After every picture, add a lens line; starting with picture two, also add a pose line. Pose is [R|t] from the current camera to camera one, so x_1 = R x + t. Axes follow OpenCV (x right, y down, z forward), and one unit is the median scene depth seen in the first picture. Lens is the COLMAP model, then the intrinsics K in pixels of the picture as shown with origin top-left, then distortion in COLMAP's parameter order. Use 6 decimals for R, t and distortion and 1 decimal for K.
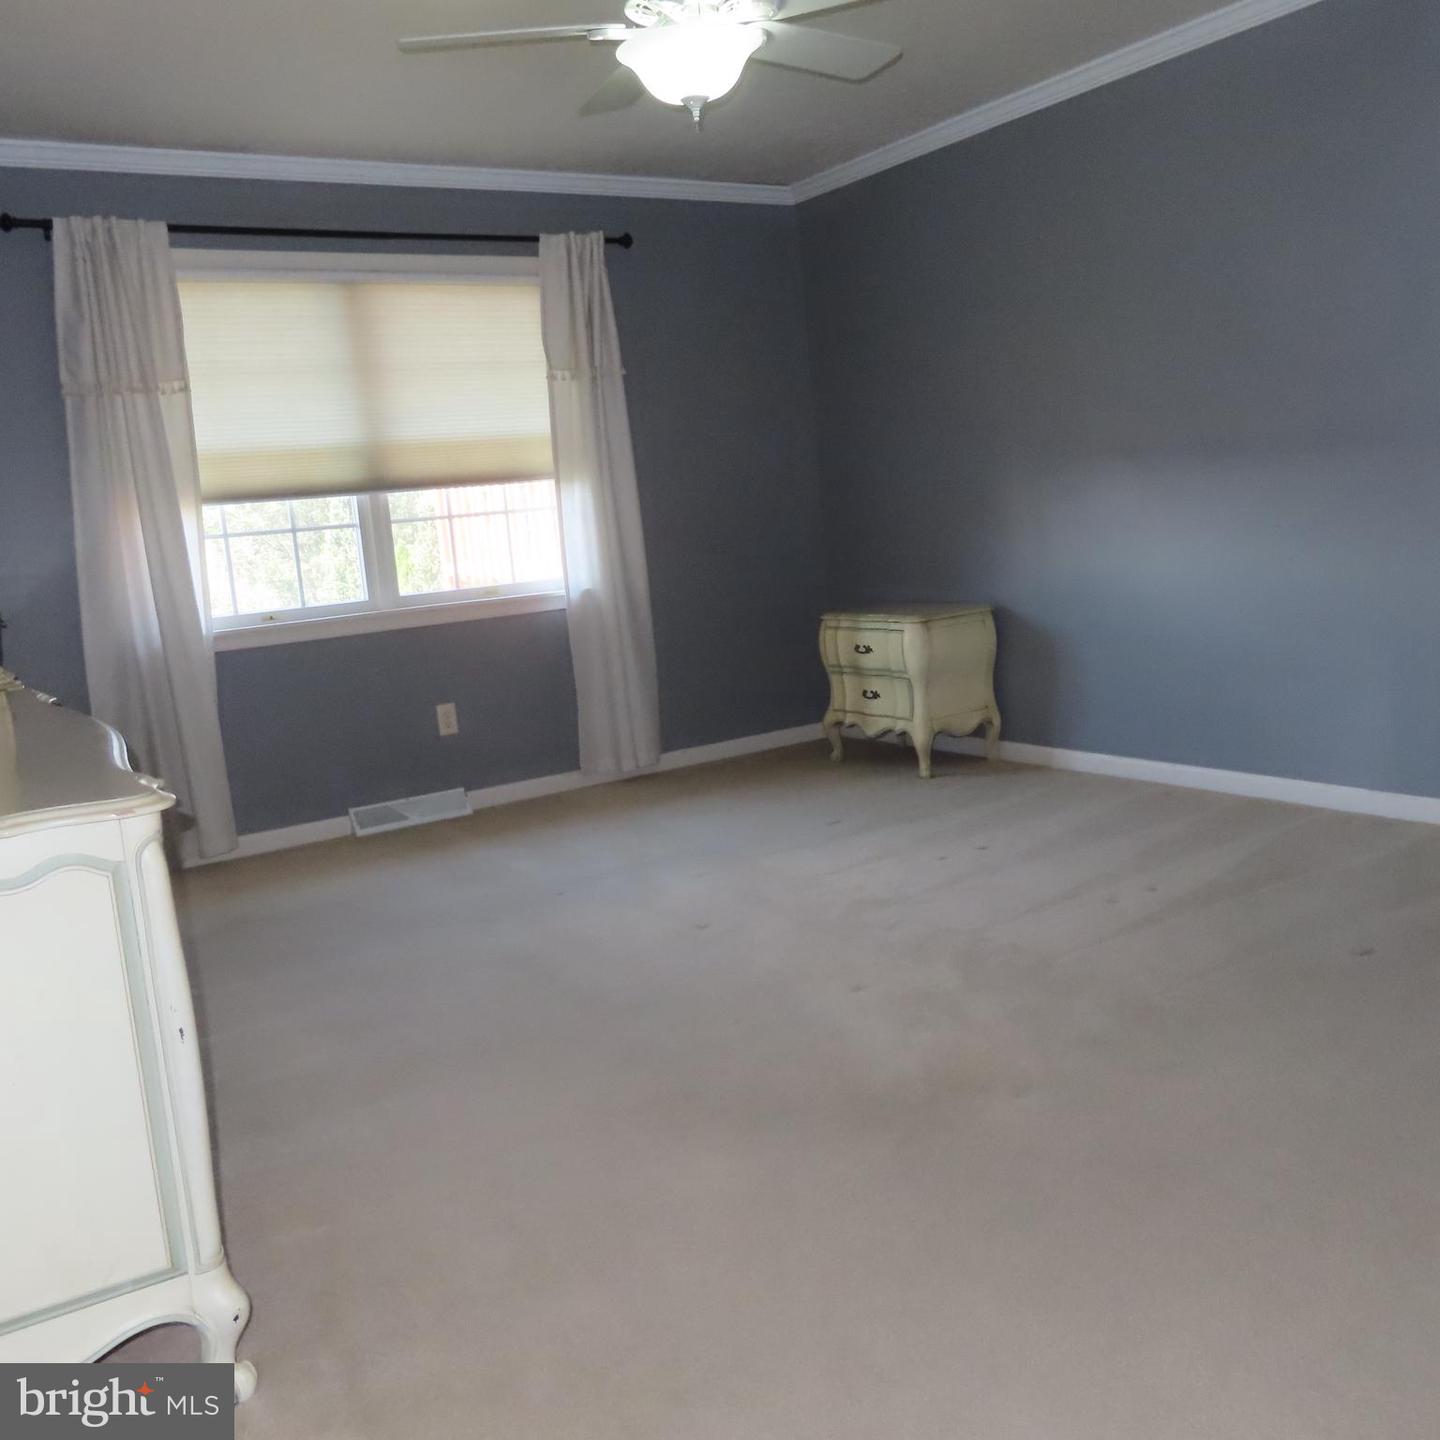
lens RADIAL K [[1368.3, 0, 720.0], [0, 1368.3, 720.0], [0, 0, 1]] dist [-0.010458, 0.001060]
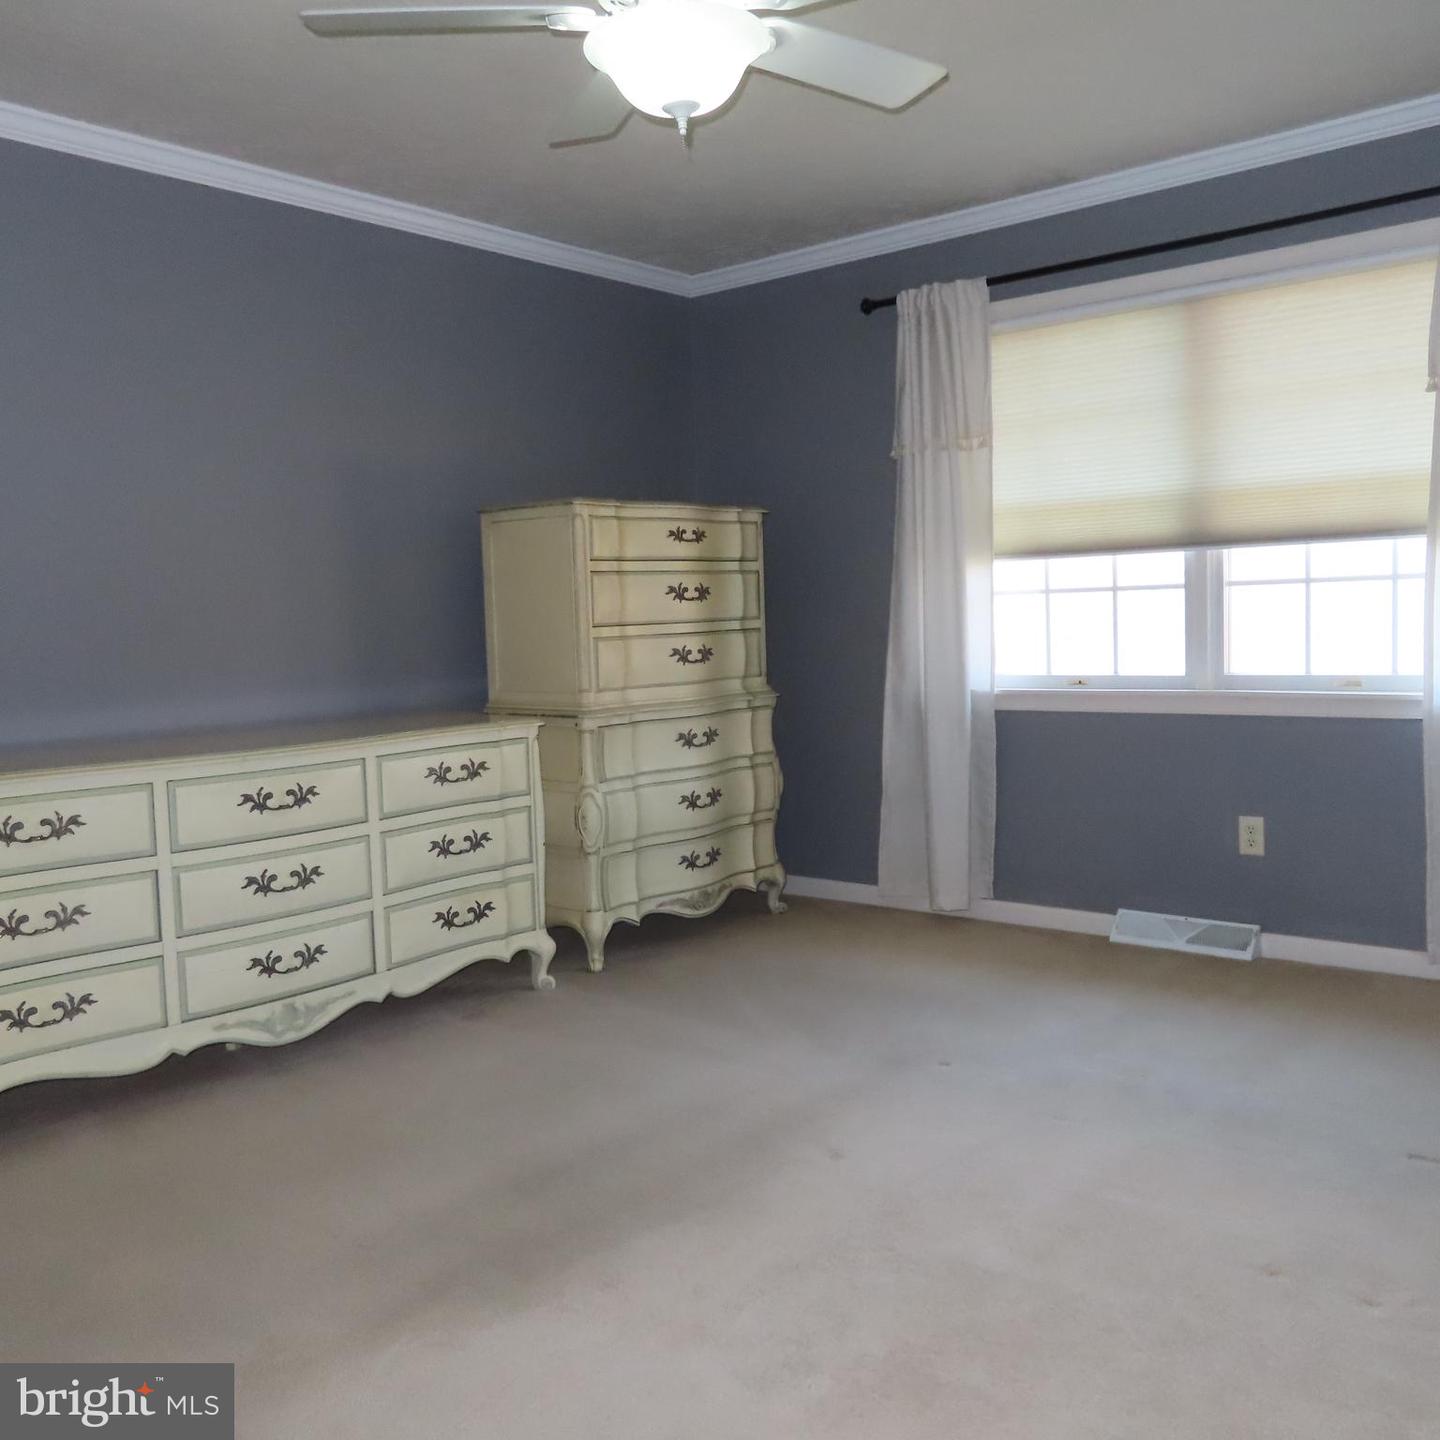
lens RADIAL K [[1368.3, 0, 720.0], [0, 1368.3, 720.0], [0, 0, 1]] dist [-0.010458, 0.001060]
pose [[0.297726, 0.148826, -0.942979, 0.463696], [-0.138730, 0.984033, 0.111504, -0.116922], [0.944517, 0.097622, 0.313619, 0.477146]]
